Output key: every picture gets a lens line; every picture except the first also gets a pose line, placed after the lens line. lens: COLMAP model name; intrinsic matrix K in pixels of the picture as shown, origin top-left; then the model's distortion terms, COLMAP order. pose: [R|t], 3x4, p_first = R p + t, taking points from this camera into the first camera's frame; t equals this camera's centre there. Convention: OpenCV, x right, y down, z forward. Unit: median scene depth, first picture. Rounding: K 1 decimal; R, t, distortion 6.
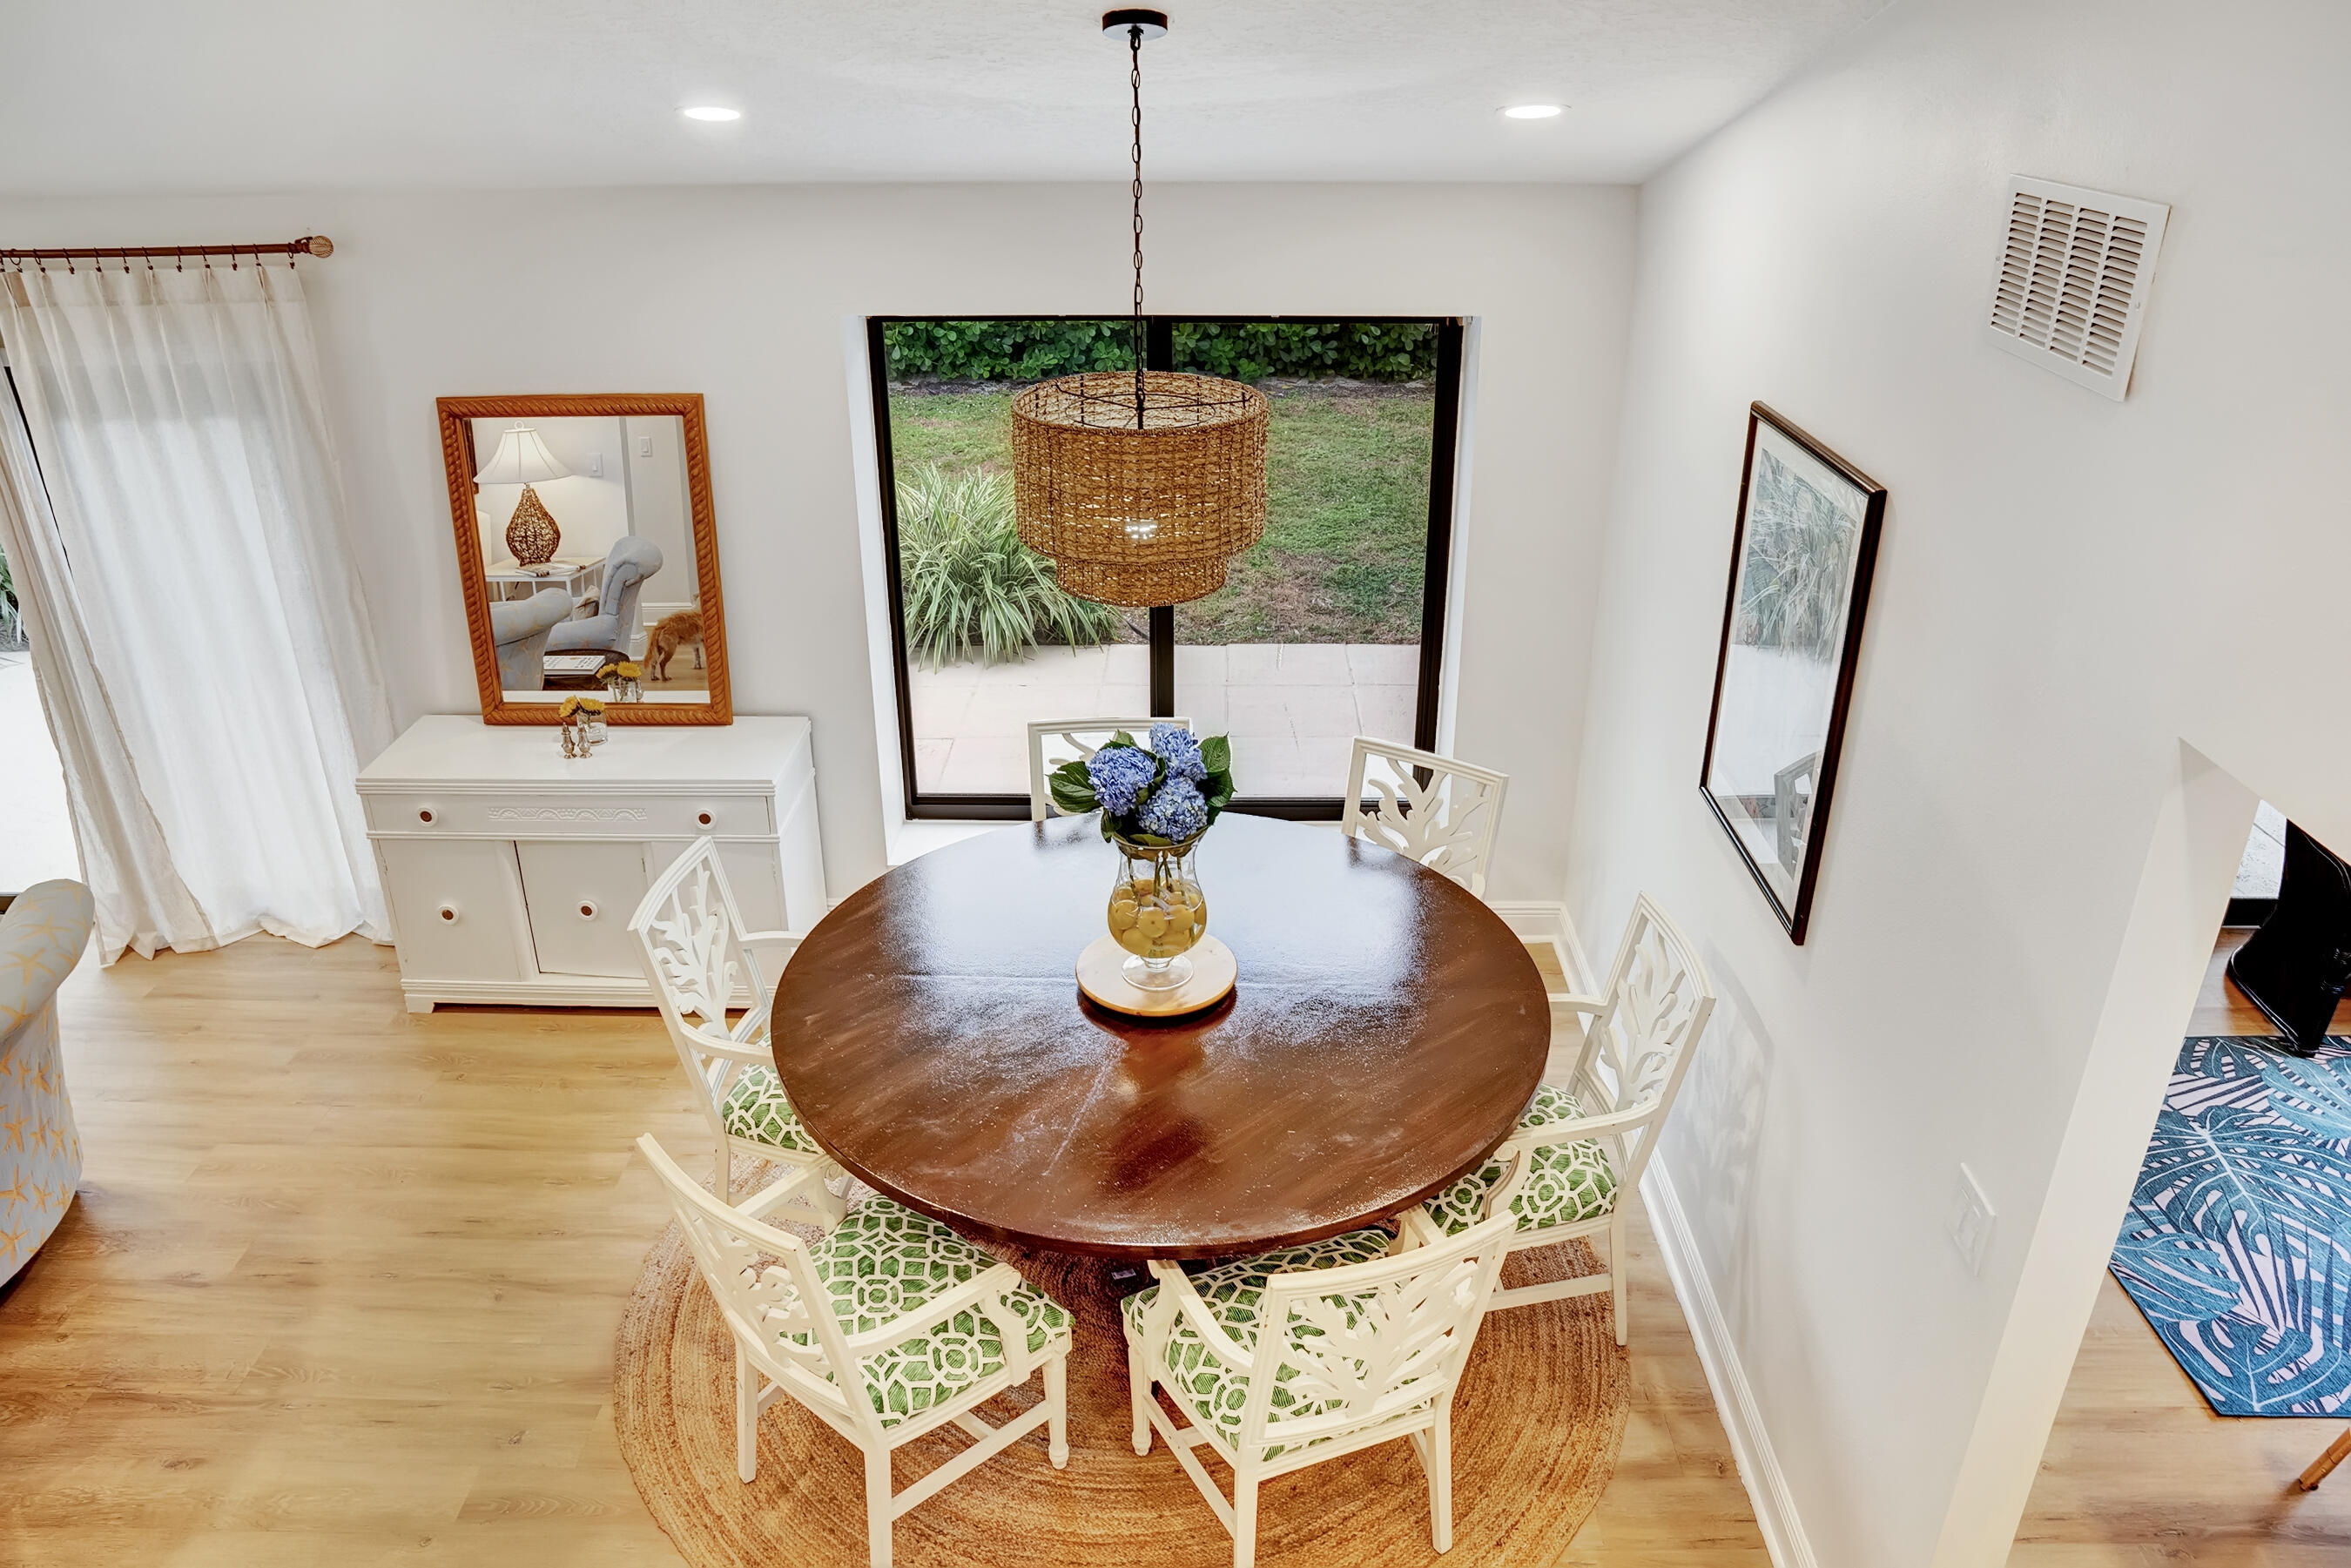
lens RADIAL K [[1643.2, 0, 1188.2], [0, 1643.2, 777.0], [0, 0, 1]] dist [-0.097248, 0.062900]
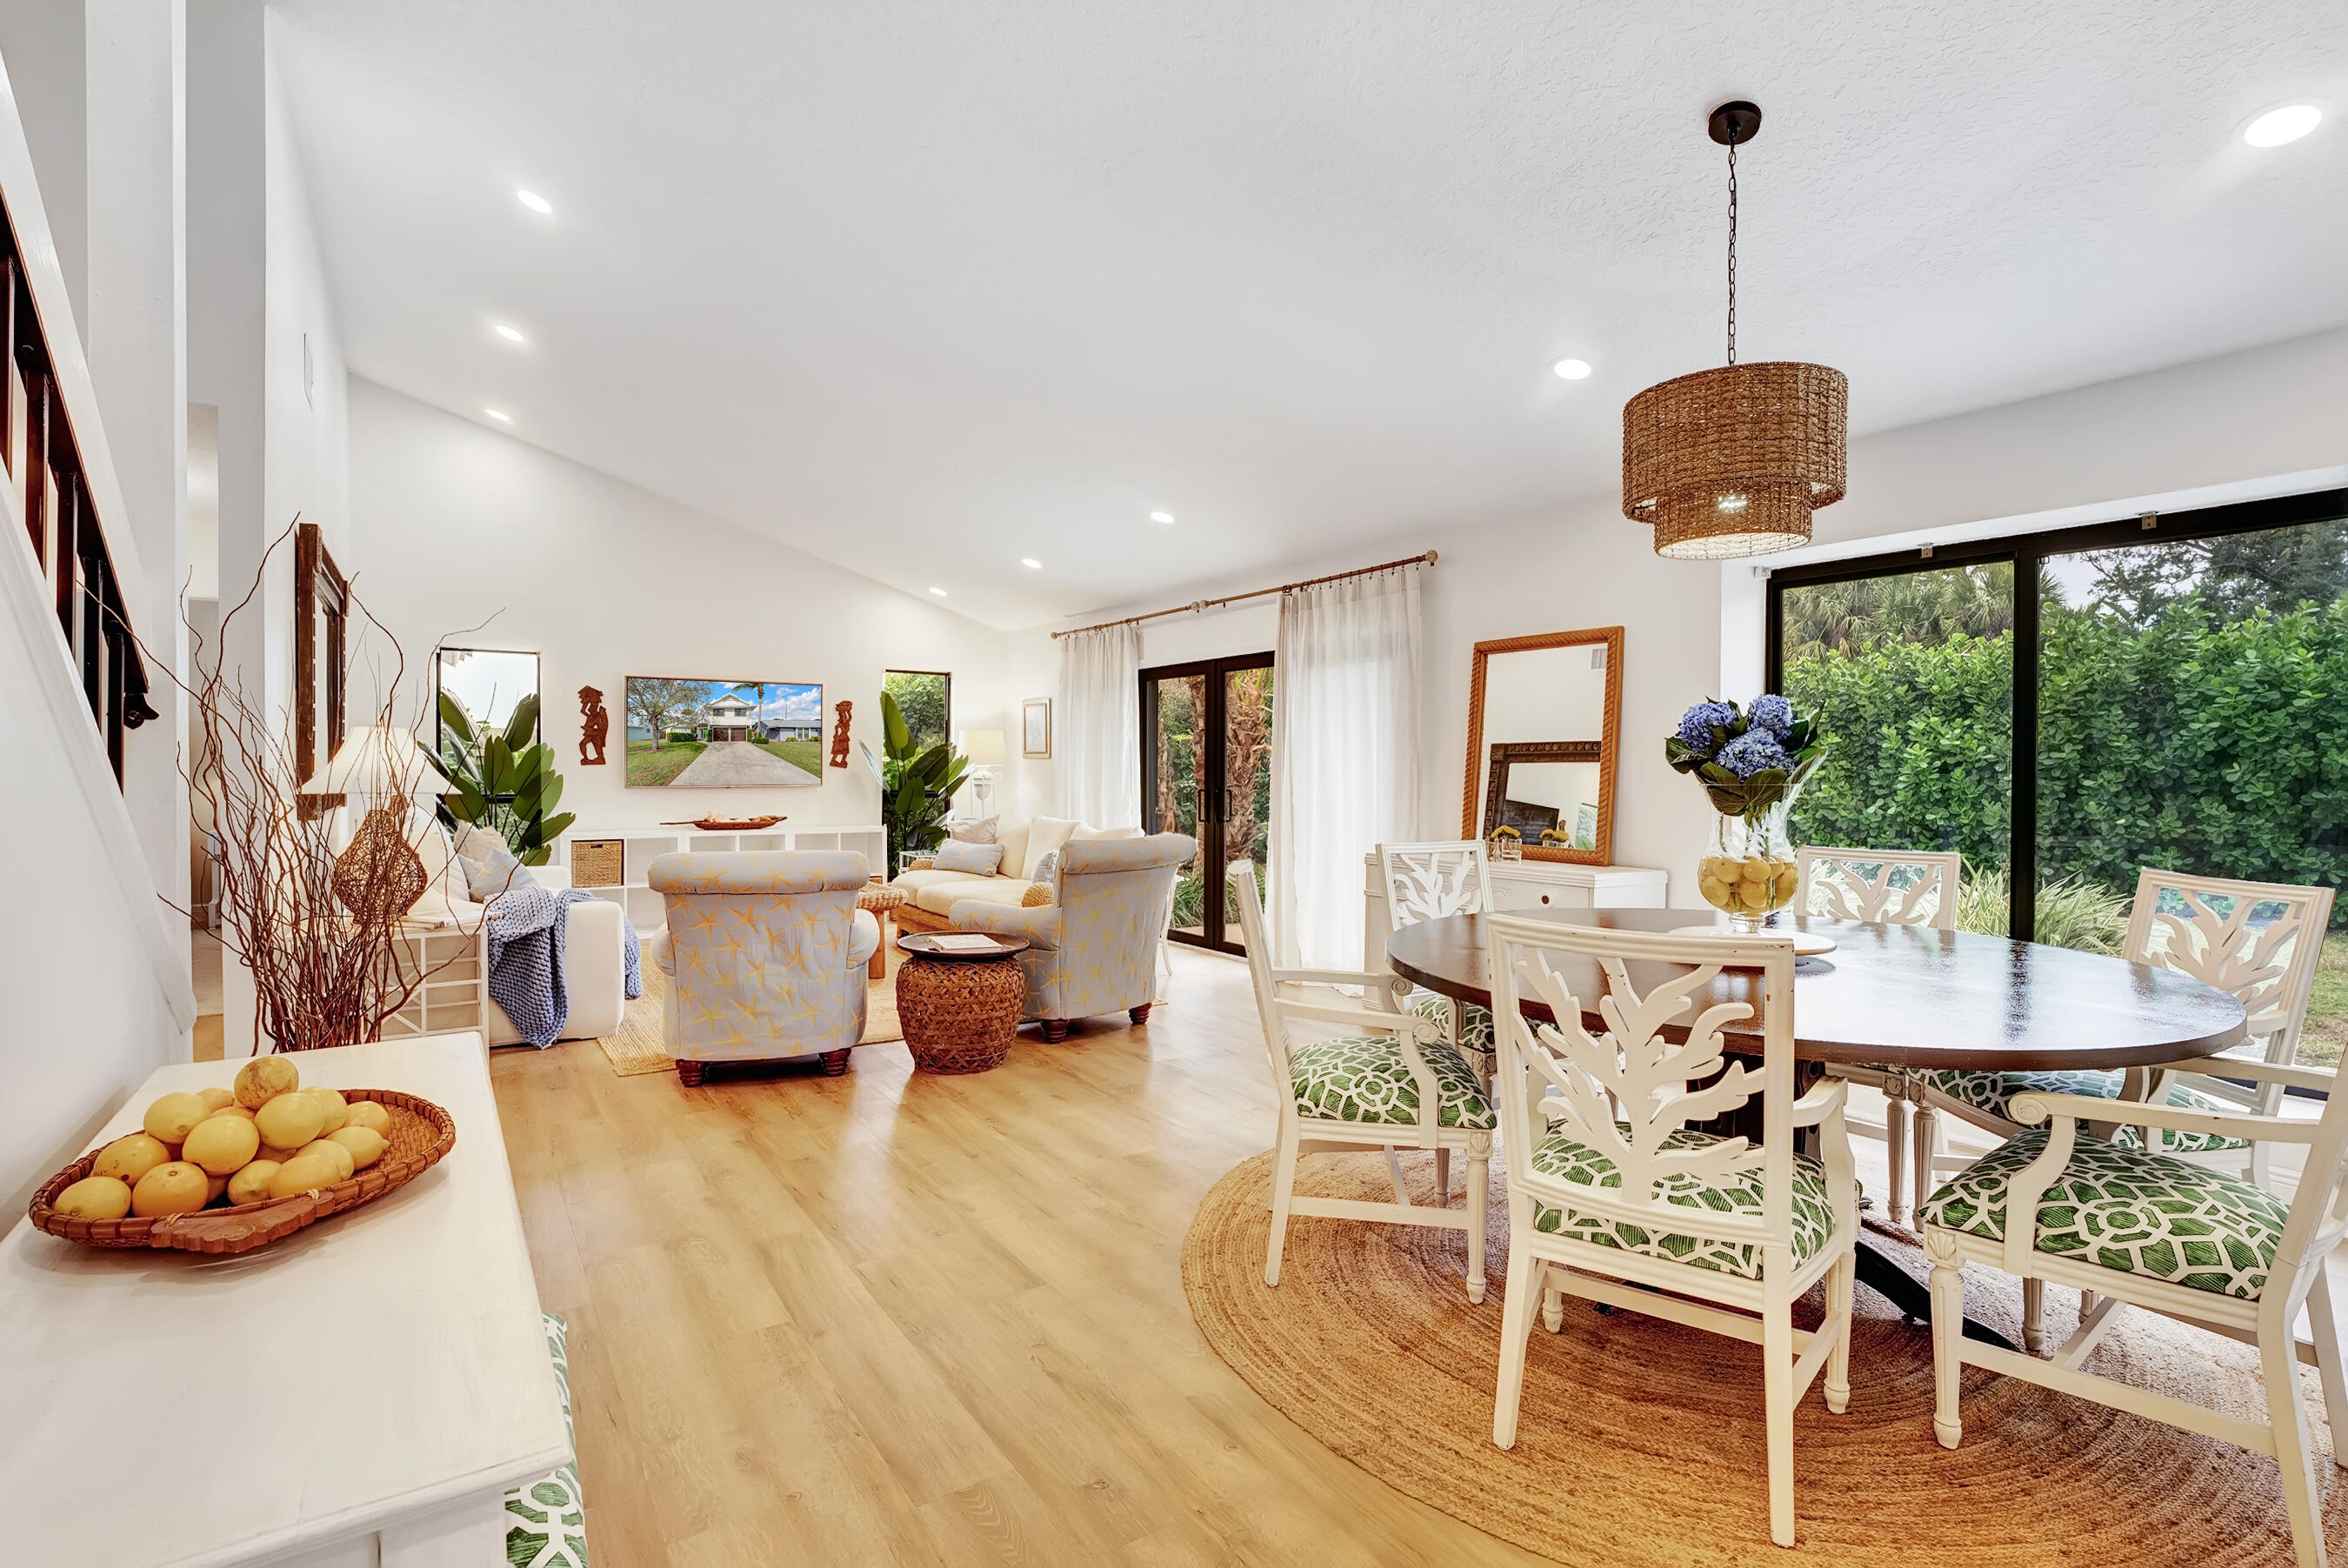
lens RADIAL K [[1107.9, 0, 1172.1], [0, 1107.9, 786.4], [0, 0, 1]] dist [-0.020309, -0.000637]
pose [[0.563287, 0.016815, -0.826090, 0.312862], [-0.360971, 0.904345, -0.227728, 0.282910], [0.743241, 0.426471, 0.515475, 0.269878]]
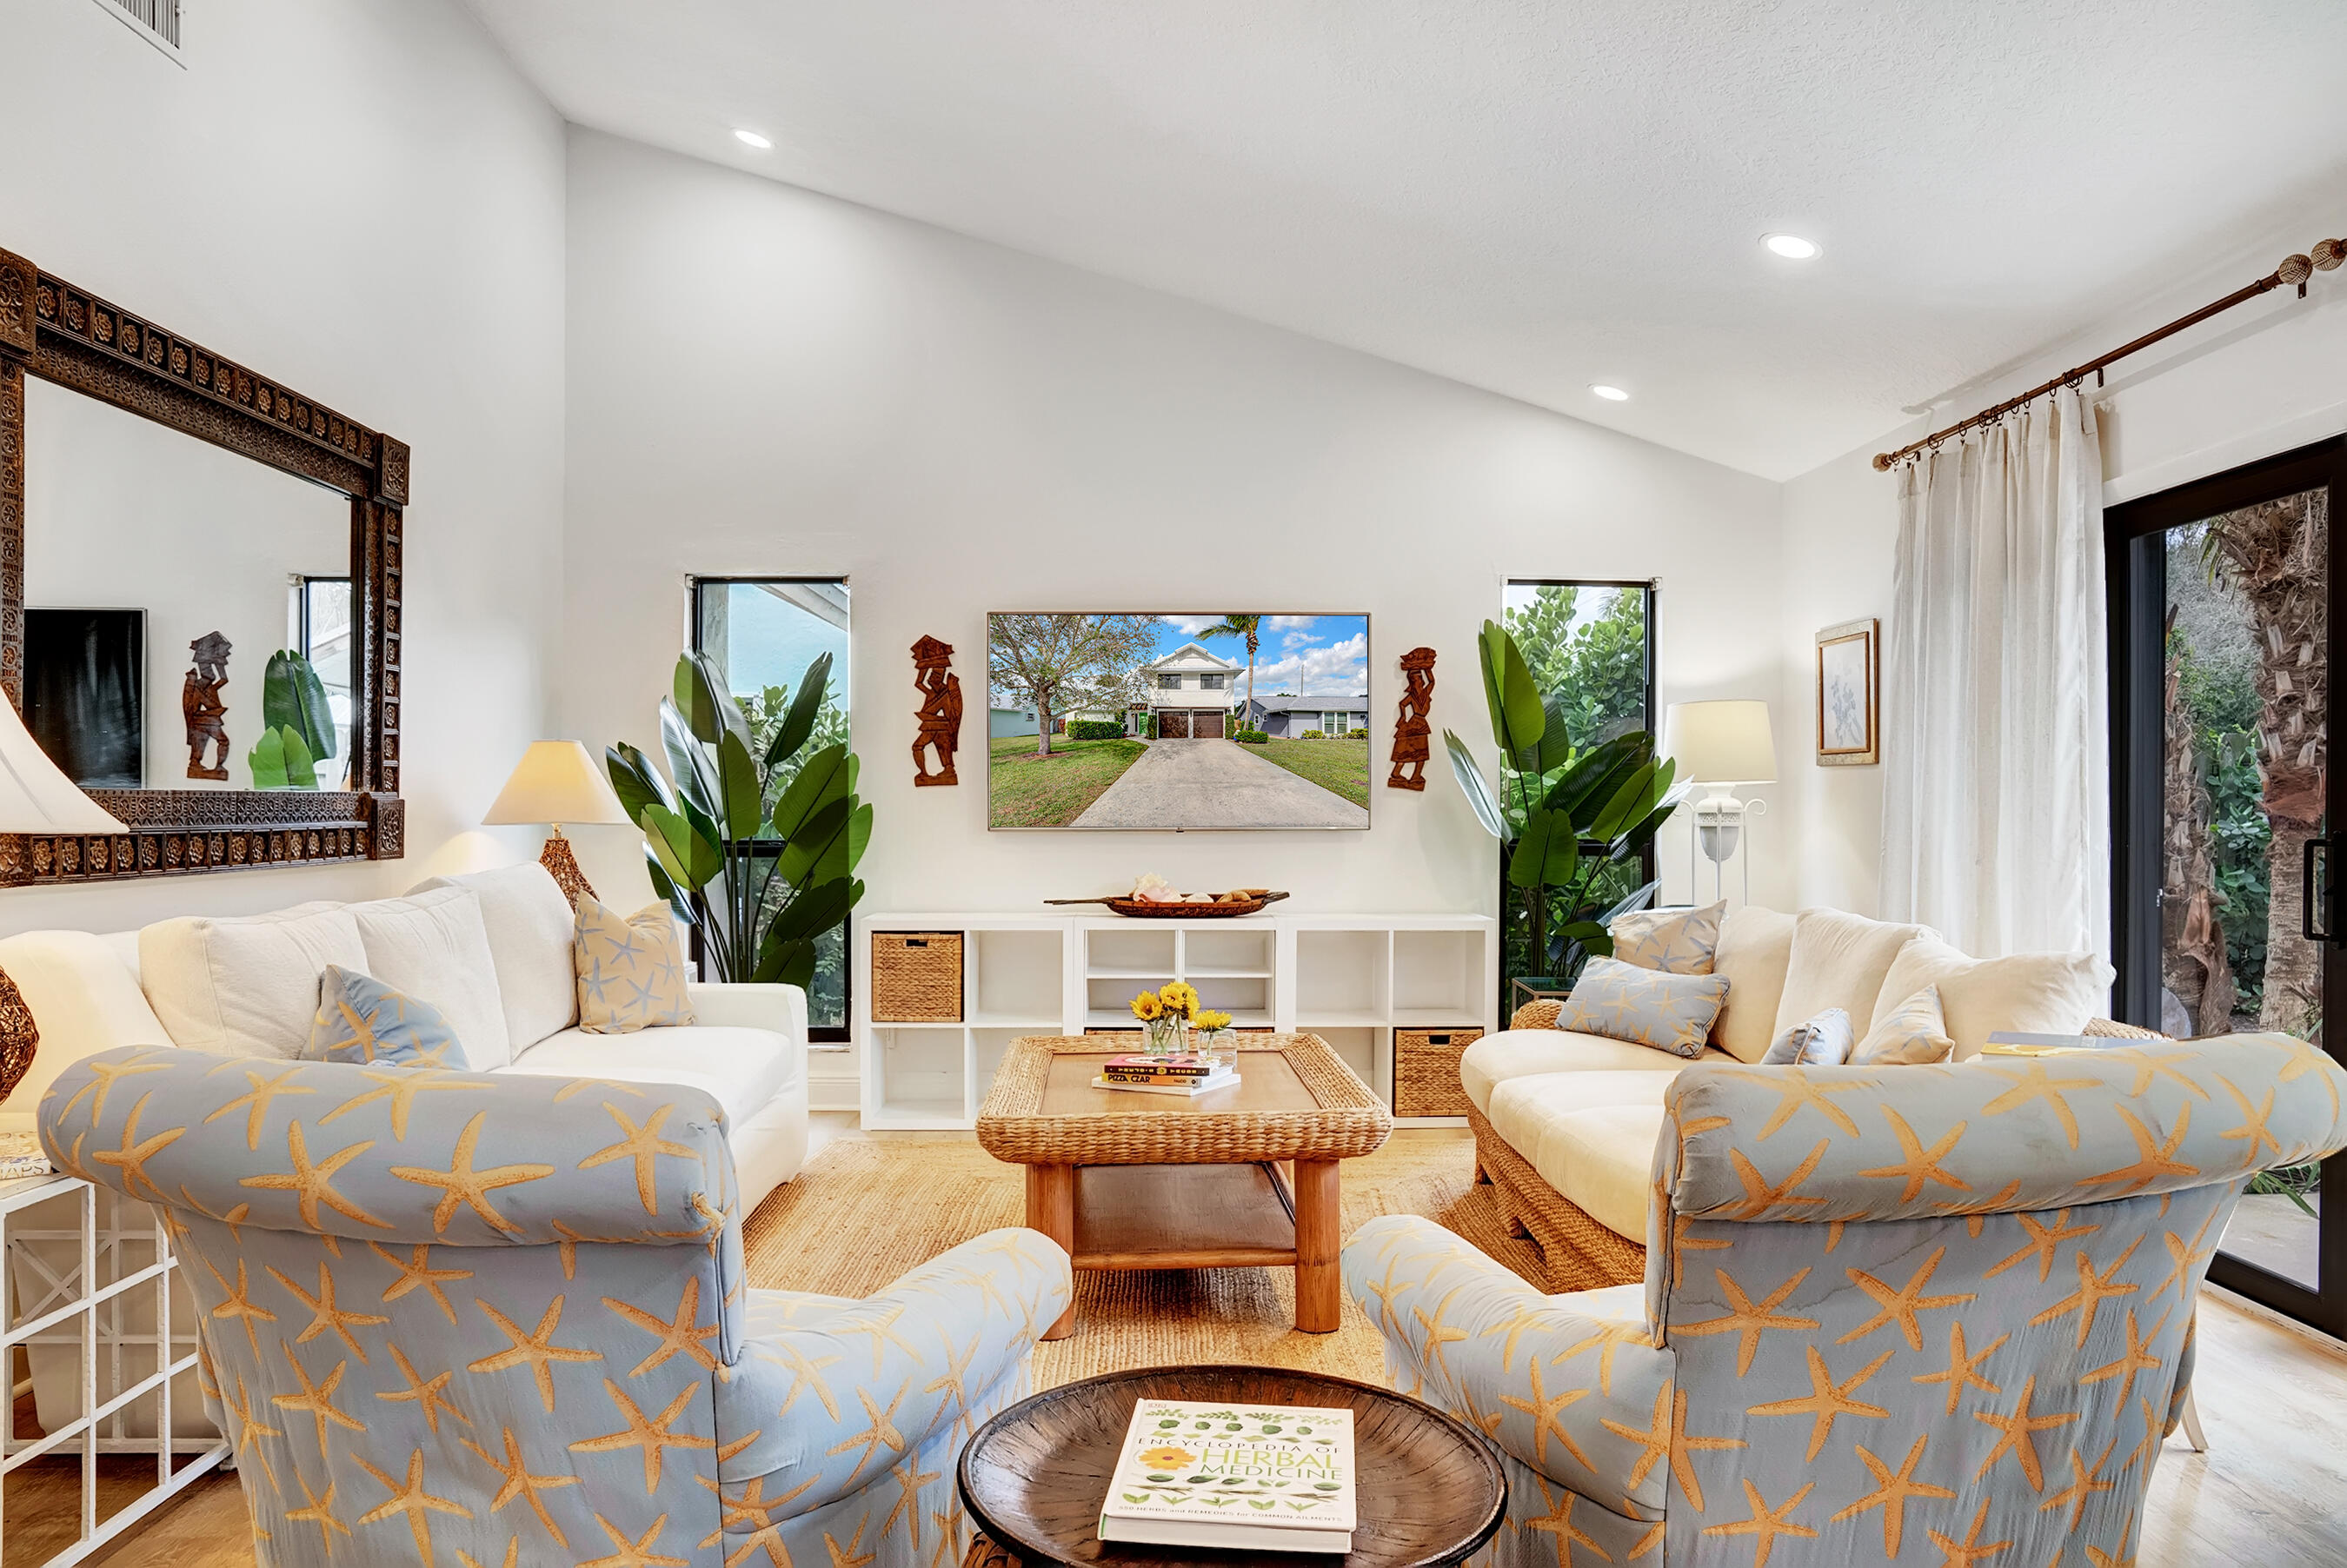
lens RADIAL K [[1657.3, 0, 1213.9], [0, 1657.3, 827.9], [0, 0, 1]] dist [-0.086068, 0.010806]
pose [[0.050556, 0.013413, -0.998631, -0.283539], [-0.431879, 0.901879, -0.009750, 0.126510], [0.900513, 0.431781, 0.051388, 0.635429]]
